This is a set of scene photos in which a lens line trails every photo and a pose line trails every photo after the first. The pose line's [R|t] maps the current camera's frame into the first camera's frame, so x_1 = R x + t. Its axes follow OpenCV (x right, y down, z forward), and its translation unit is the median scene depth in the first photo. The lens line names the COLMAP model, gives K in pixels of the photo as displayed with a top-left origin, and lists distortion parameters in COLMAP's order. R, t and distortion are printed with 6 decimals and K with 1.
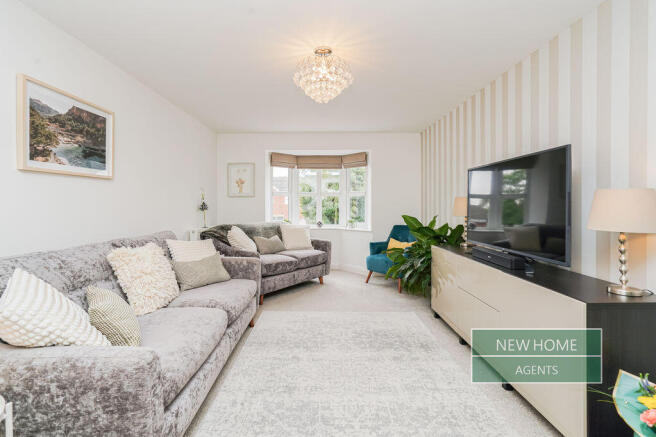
lens RADIAL K [[304.0, 0, 325.1], [0, 304.0, 204.1], [0, 0, 1]] dist [-0.000723, -0.000128]
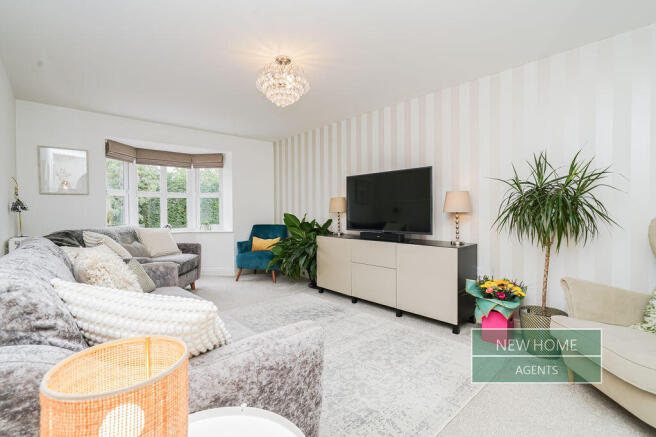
lens RADIAL K [[304.0, 0, 325.1], [0, 304.0, 204.1], [0, 0, 1]] dist [-0.000723, -0.000128]
pose [[0.739069, 0.008222, 0.673580, -0.349437], [0.009227, 0.999708, -0.022327, 0.025253], [-0.673567, 0.022716, 0.738777, 0.038364]]
